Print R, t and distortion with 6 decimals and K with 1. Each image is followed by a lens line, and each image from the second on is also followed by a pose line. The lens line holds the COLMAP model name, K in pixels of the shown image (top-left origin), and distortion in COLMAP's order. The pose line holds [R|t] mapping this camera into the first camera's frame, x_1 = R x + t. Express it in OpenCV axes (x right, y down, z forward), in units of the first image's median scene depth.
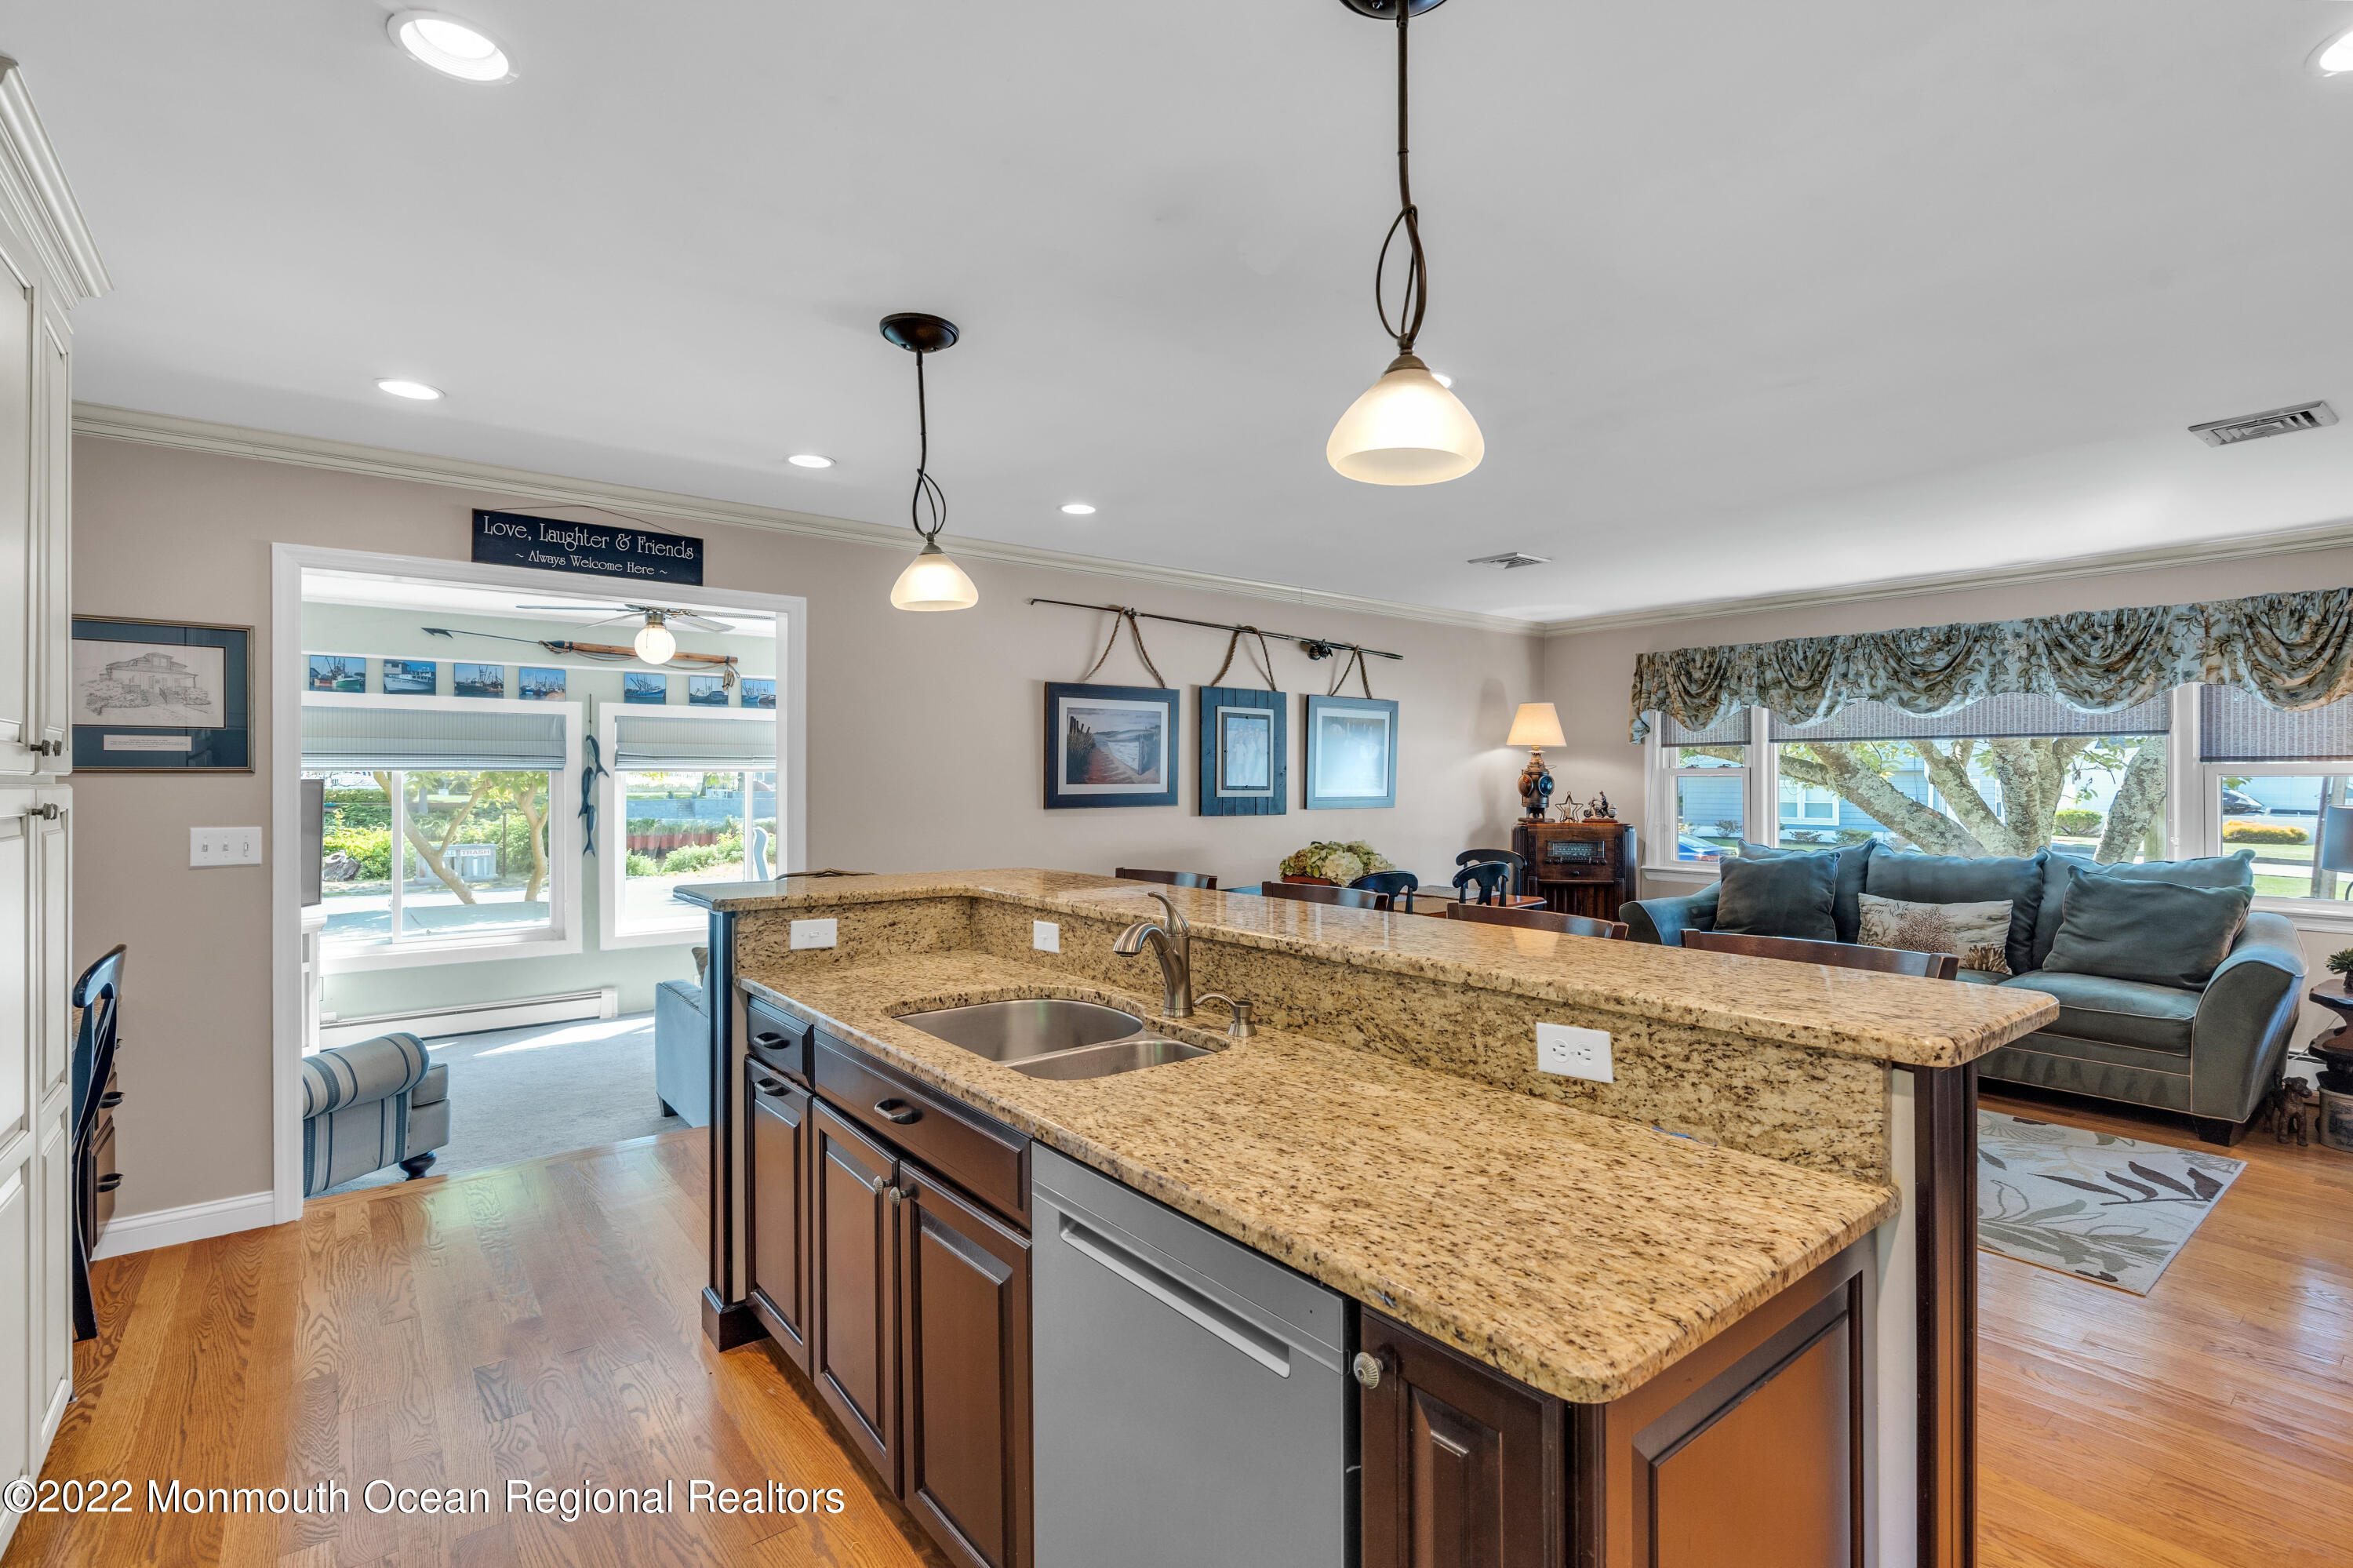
lens RADIAL K [[1071.1, 0, 1193.6], [0, 1071.1, 775.3], [0, 0, 1]] dist [-0.009720, 0.005573]
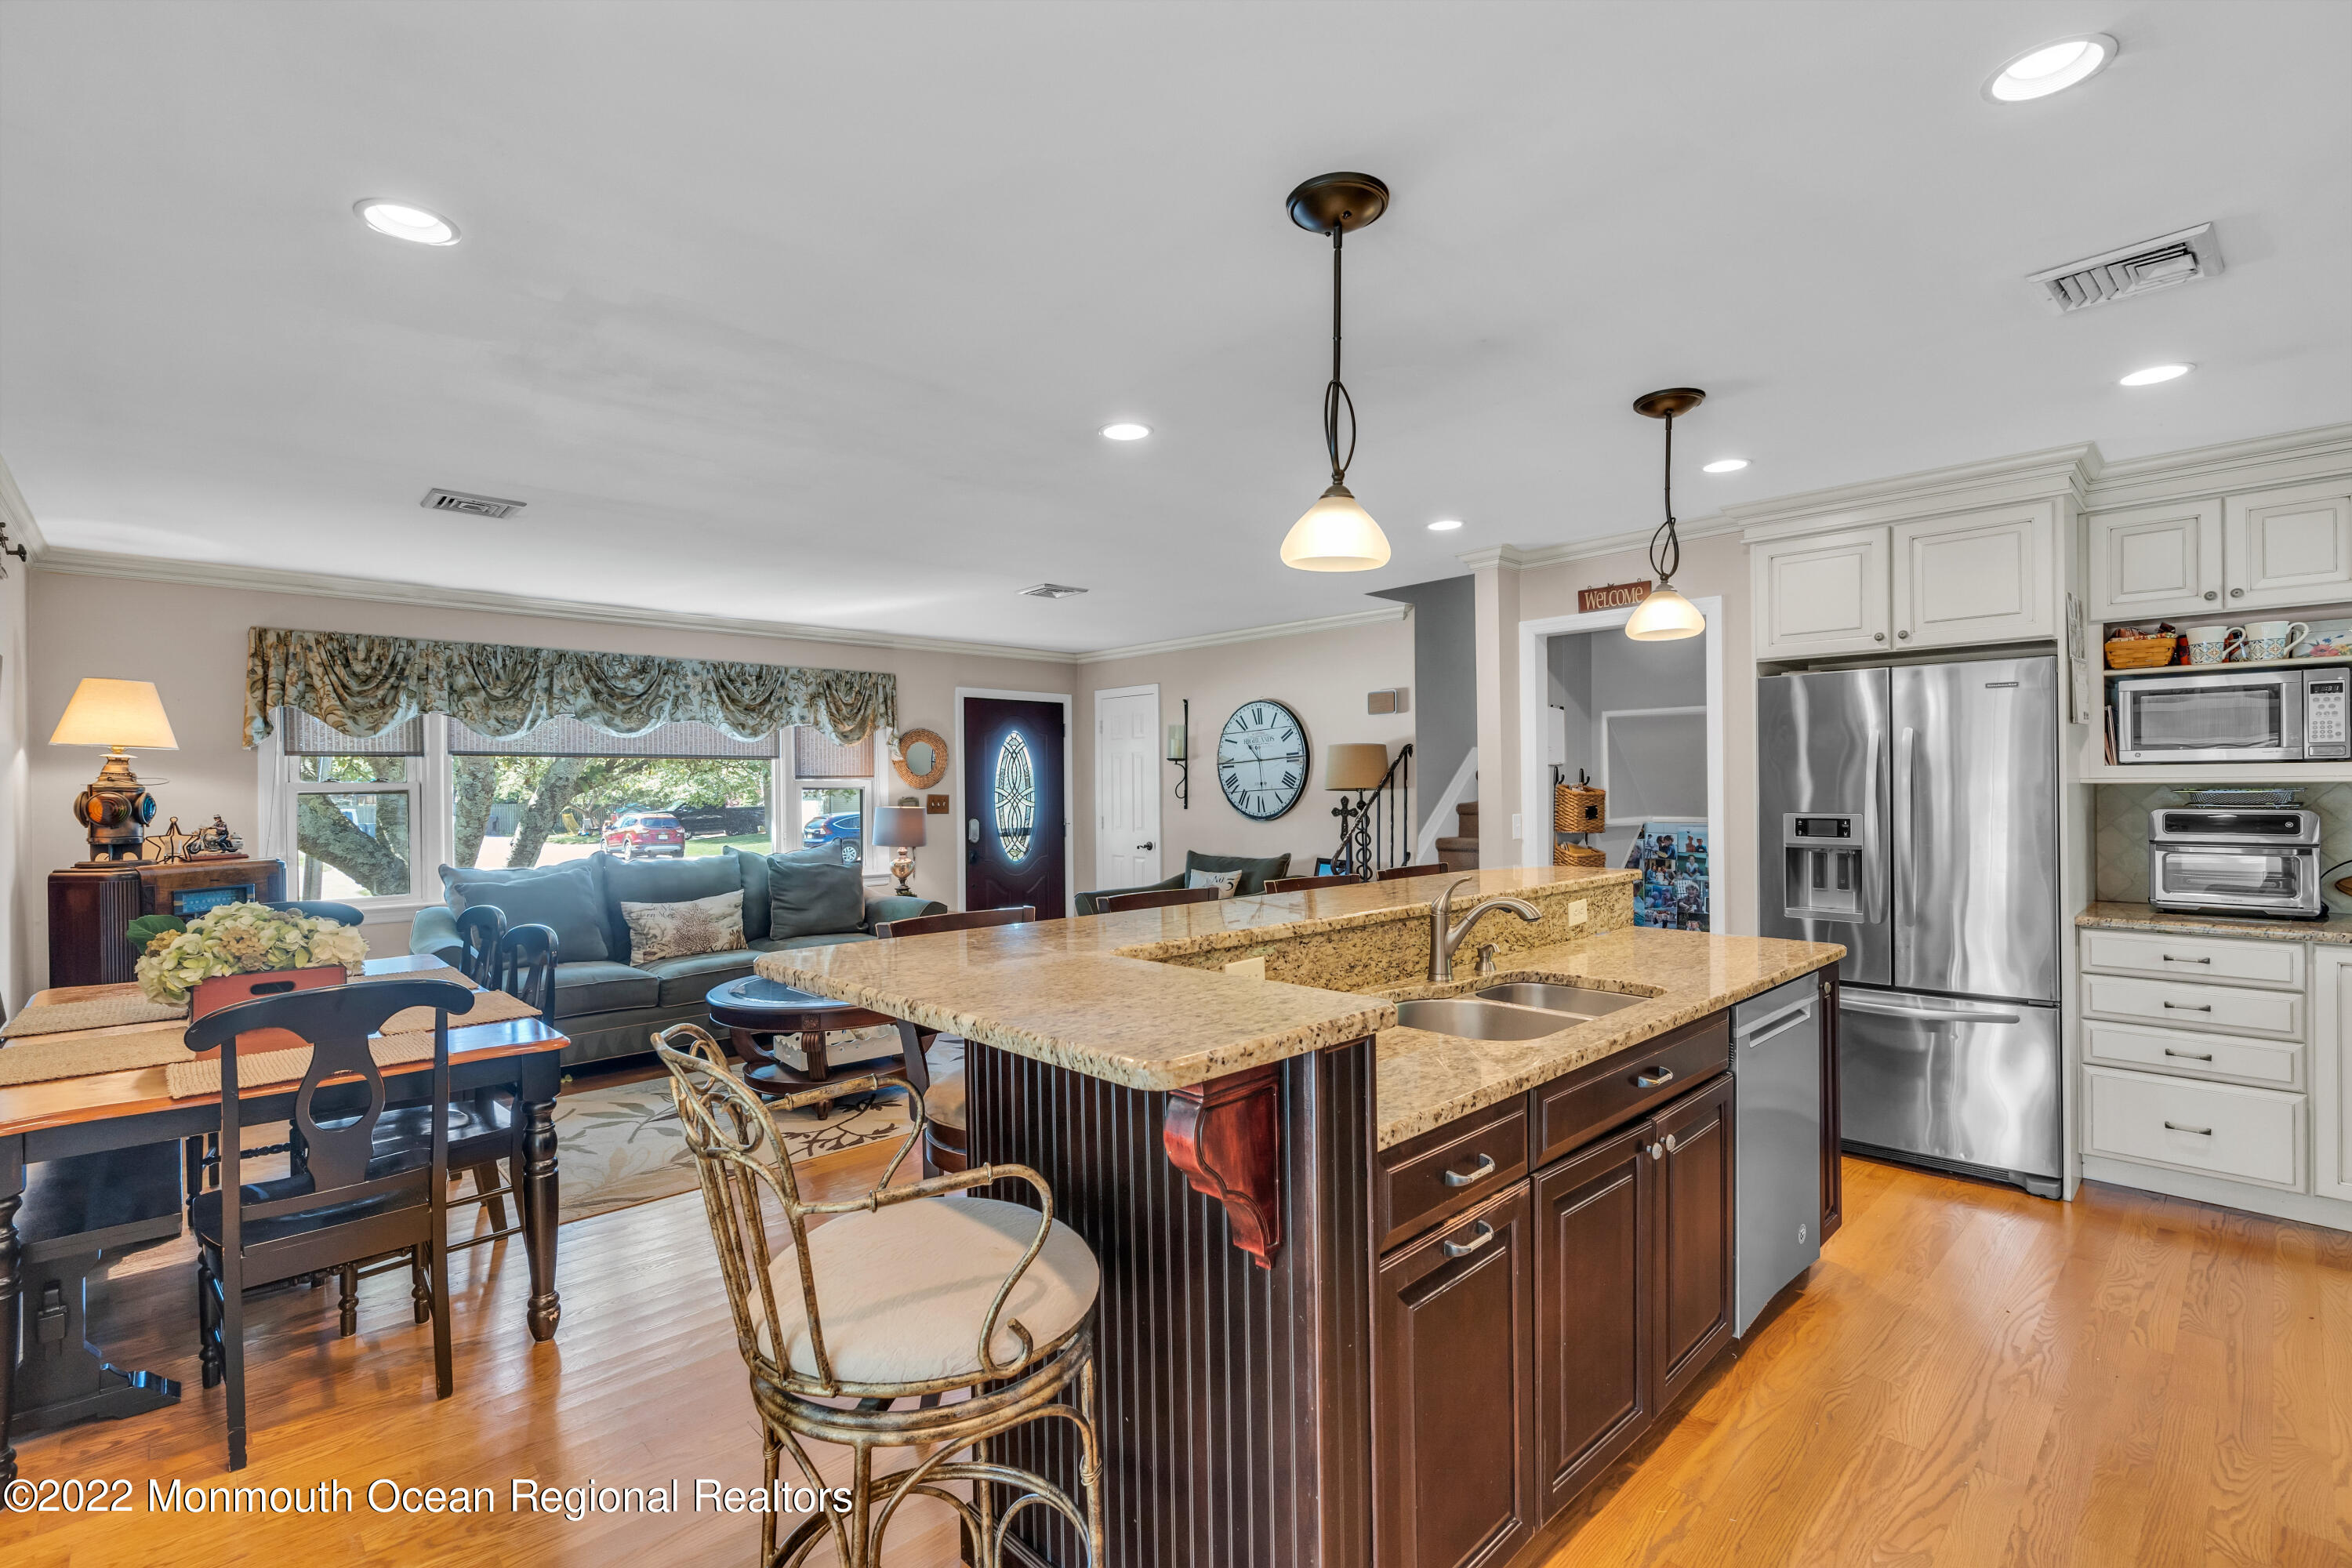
lens RADIAL K [[1070.6, 0, 1181.8], [0, 1070.6, 788.9], [0, 0, 1]] dist [-0.009720, 0.005573]
pose [[-0.086404, -0.001358, 0.996259, -0.498165], [0.007457, 0.999970, 0.002009, 0.001199], [-0.996232, 0.007603, -0.086391, 0.579437]]
